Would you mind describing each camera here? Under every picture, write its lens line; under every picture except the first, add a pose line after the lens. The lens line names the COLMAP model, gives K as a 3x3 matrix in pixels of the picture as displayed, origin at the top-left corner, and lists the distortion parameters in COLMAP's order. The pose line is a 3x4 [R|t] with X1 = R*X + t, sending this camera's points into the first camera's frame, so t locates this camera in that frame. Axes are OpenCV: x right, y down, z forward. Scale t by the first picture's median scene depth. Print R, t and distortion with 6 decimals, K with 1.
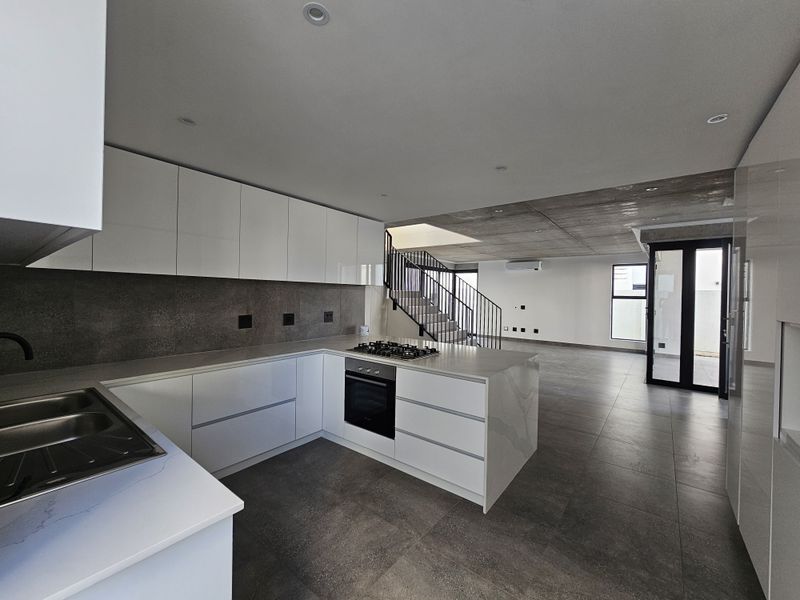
lens RADIAL K [[327.8, 0, 399.7], [0, 327.8, 297.1], [0, 0, 1]] dist [0.000460, 0.000064]
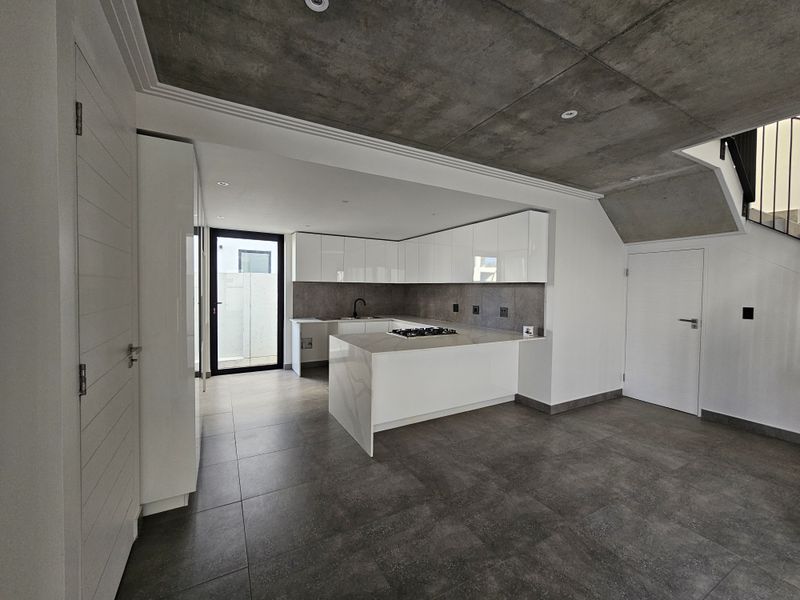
lens RADIAL K [[327.8, 0, 399.7], [0, 327.8, 297.1], [0, 0, 1]] dist [0.000460, 0.000064]
pose [[-0.386902, 0.000898, -0.922121, 1.059212], [-0.027564, 0.999541, 0.012539, 0.004274], [0.921709, 0.030269, -0.386699, 1.218254]]
